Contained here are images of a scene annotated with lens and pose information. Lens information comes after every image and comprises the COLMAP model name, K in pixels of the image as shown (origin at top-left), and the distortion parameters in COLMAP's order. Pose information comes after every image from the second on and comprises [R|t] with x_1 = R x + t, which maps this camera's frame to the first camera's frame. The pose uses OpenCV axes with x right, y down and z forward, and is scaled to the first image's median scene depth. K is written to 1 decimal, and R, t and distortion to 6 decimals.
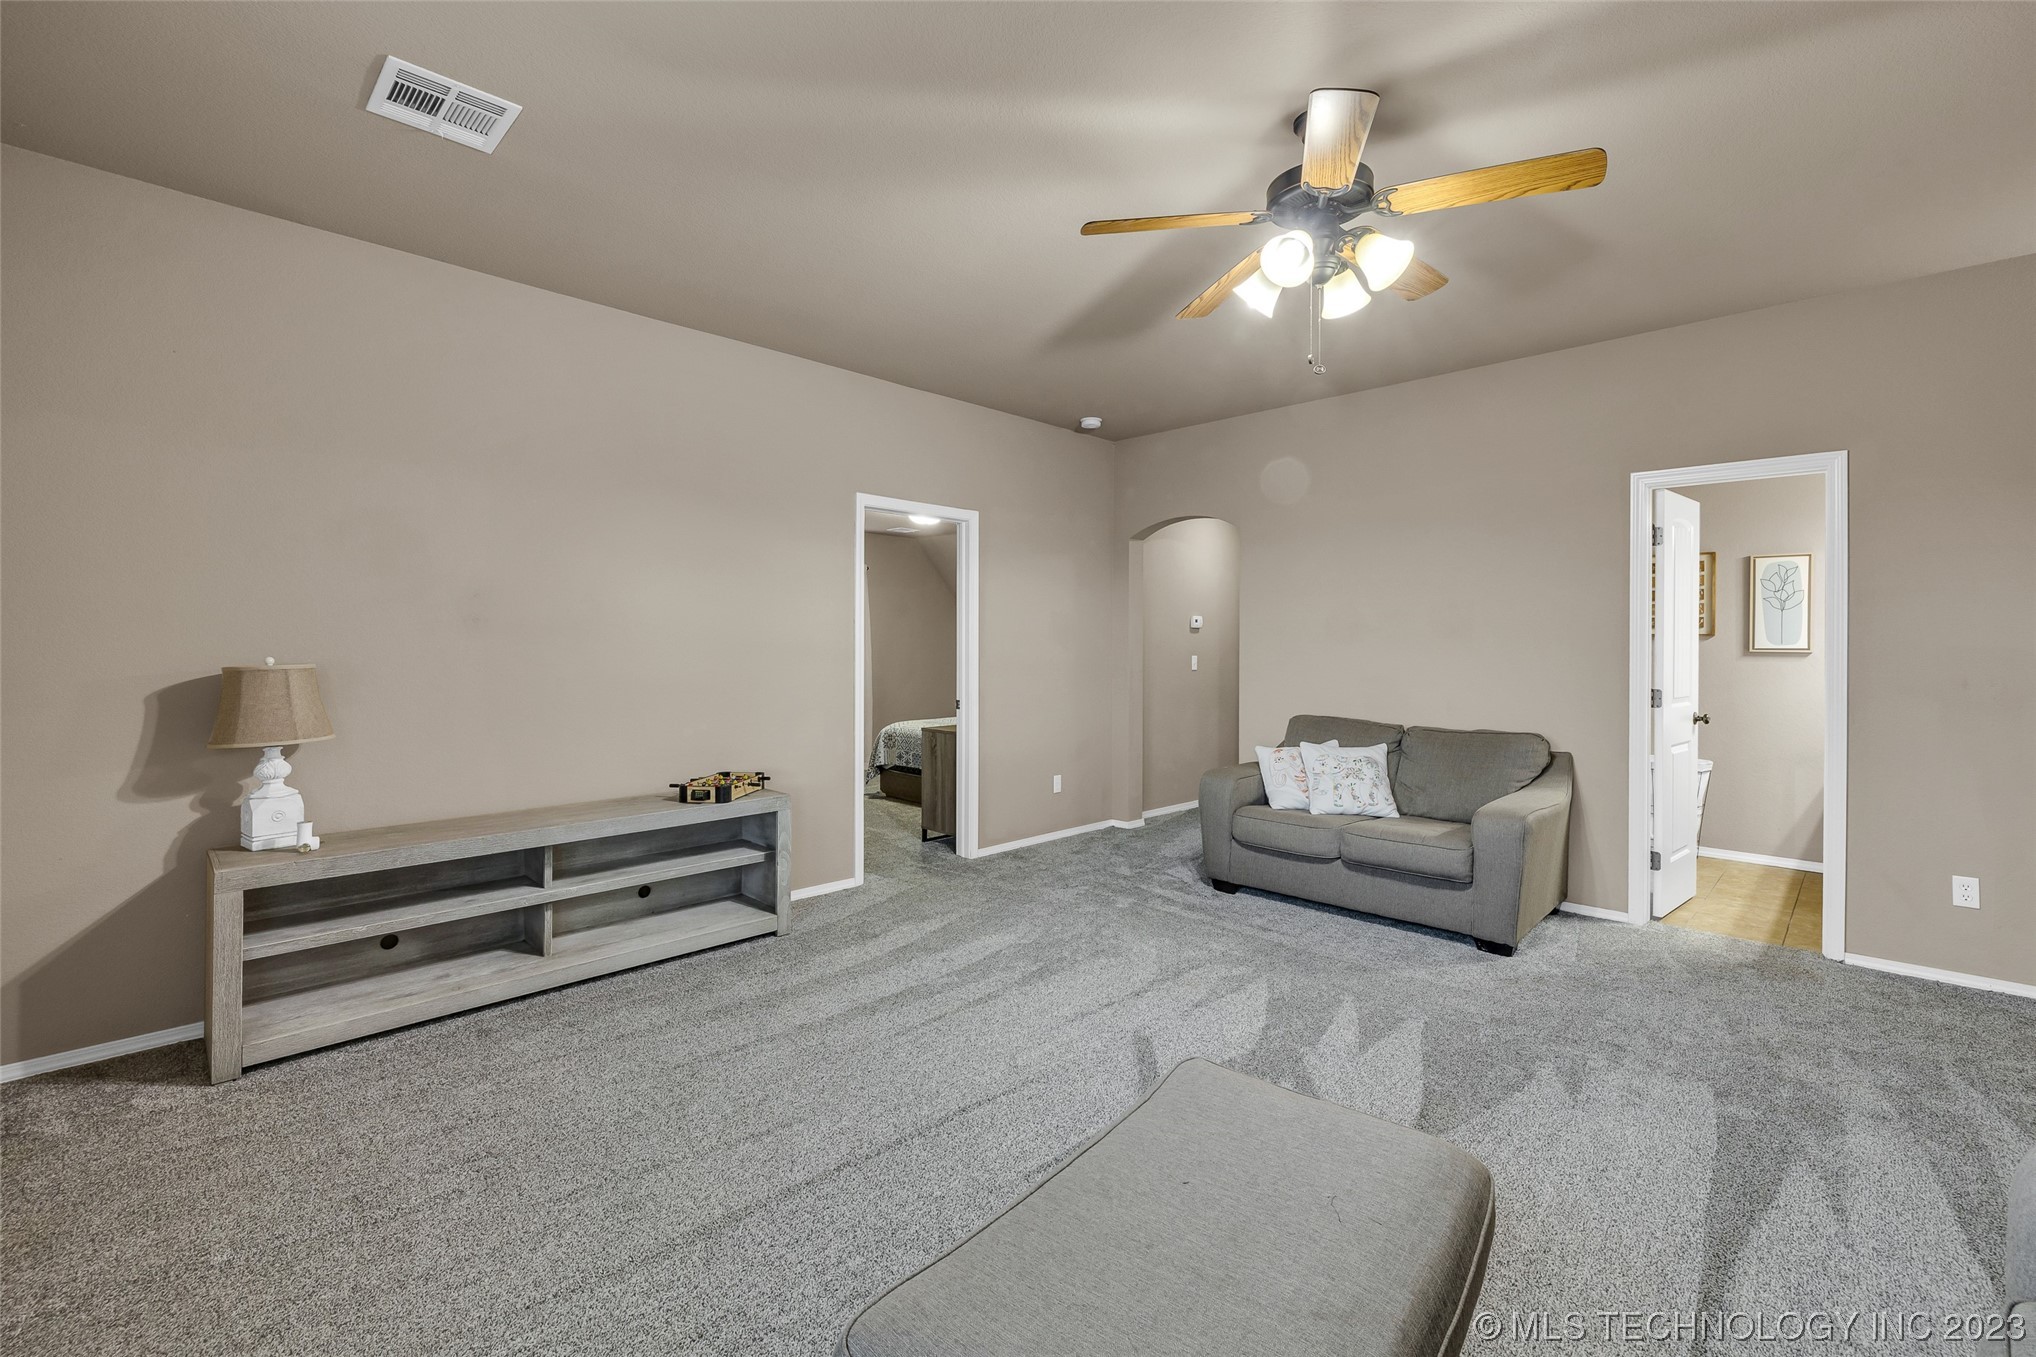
lens RADIAL K [[880.4, 0, 1016.2], [0, 880.4, 659.4], [0, 0, 1]] dist [0.004035, 0.000287]
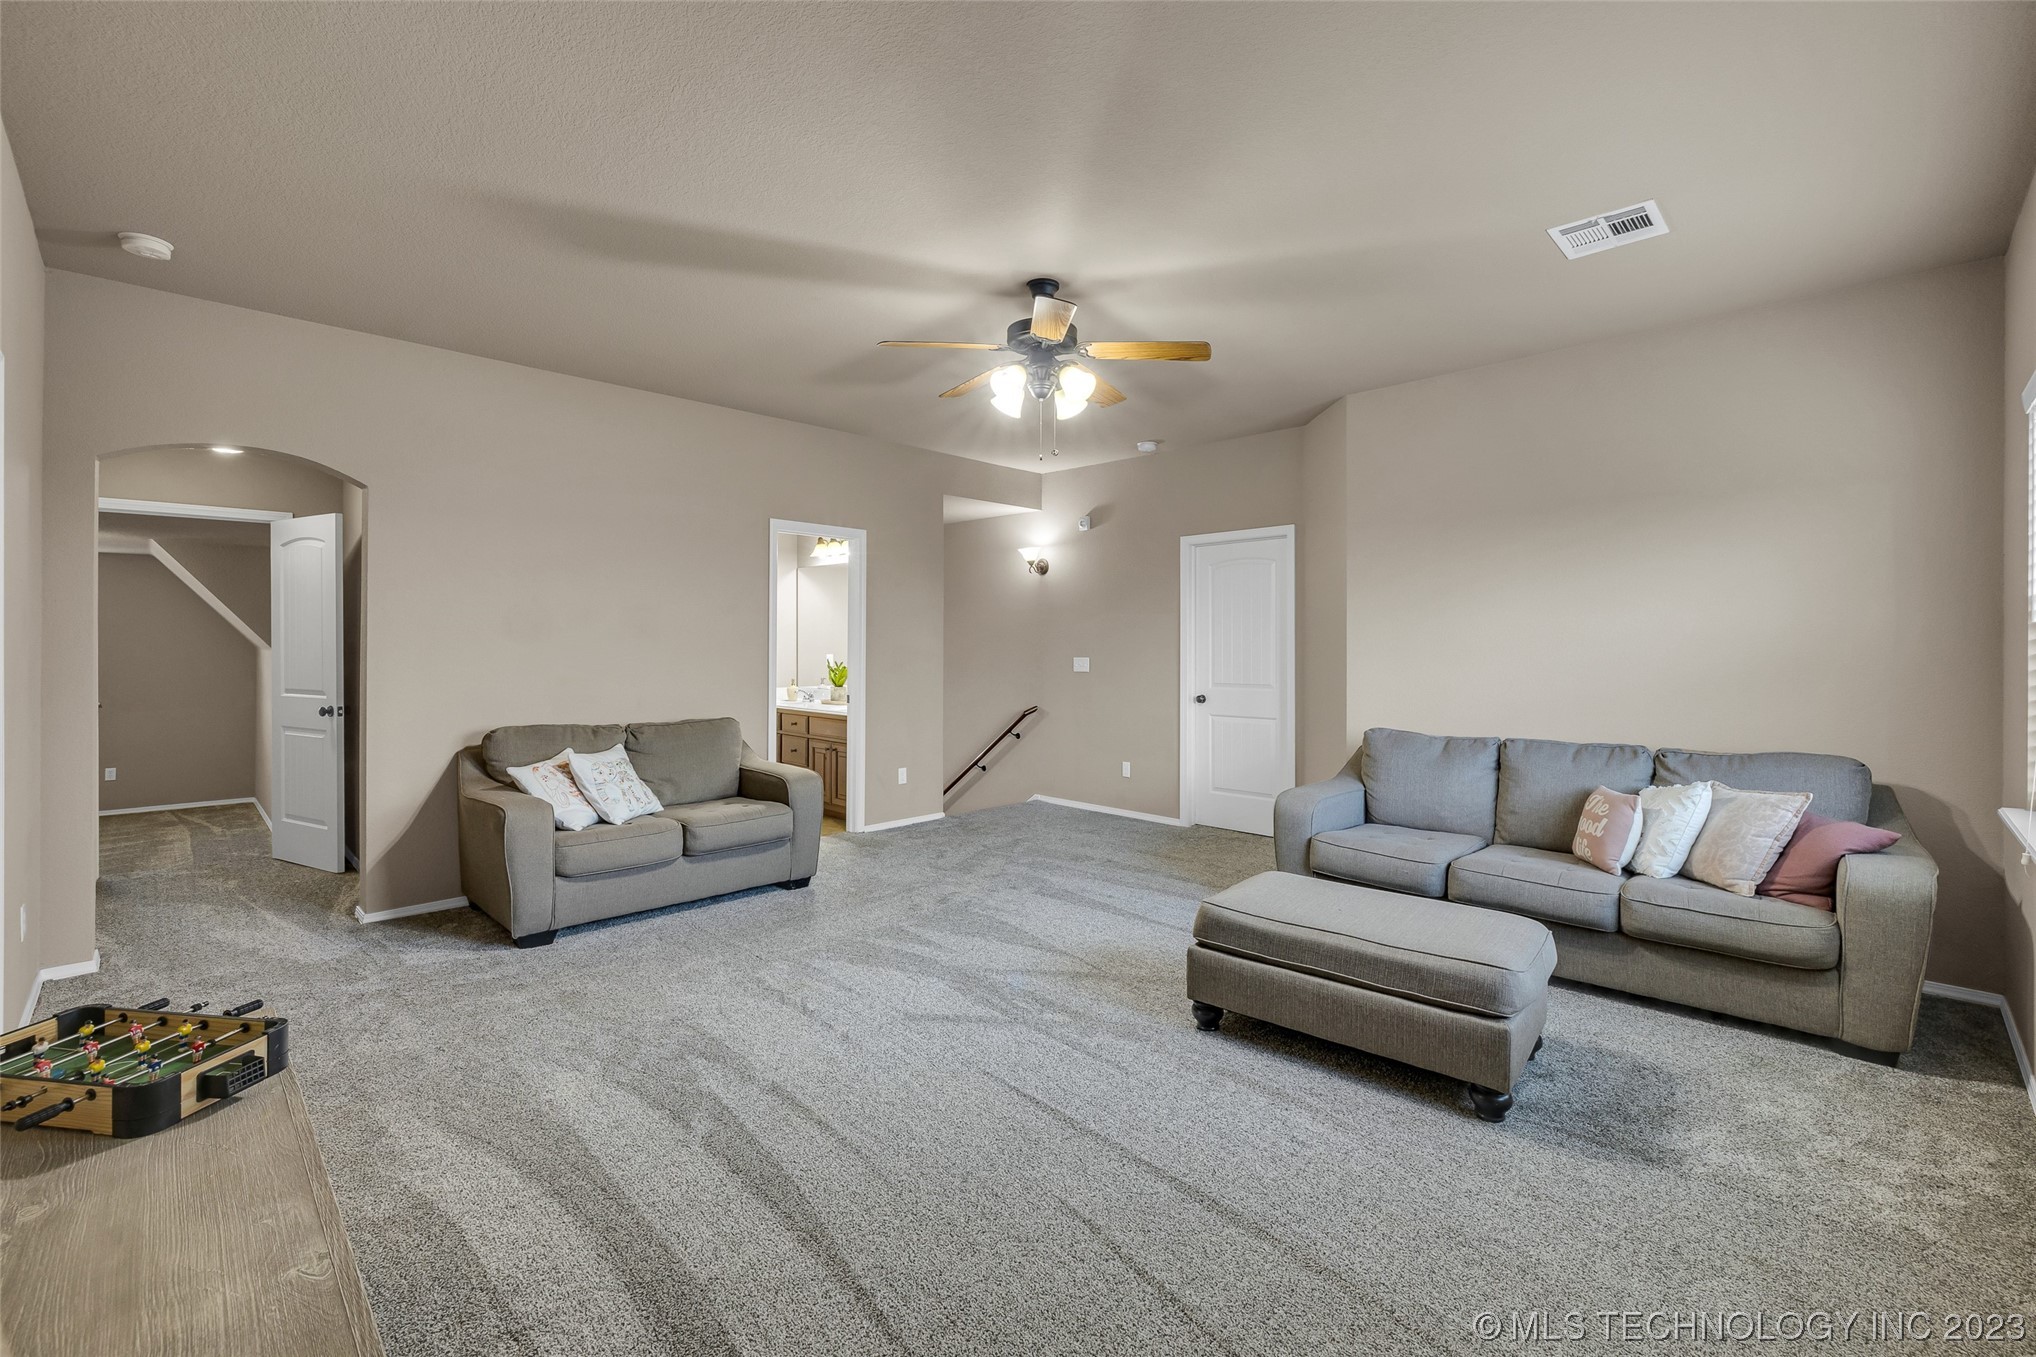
lens RADIAL K [[880.4, 0, 1015.9], [0, 880.4, 665.6], [0, 0, 1]] dist [0.004035, 0.000287]
pose [[-0.010692, -0.024929, 0.999632, -0.747487], [0.011456, 0.999621, 0.025051, -0.017015], [-0.999877, 0.011719, -0.010403, 0.715265]]
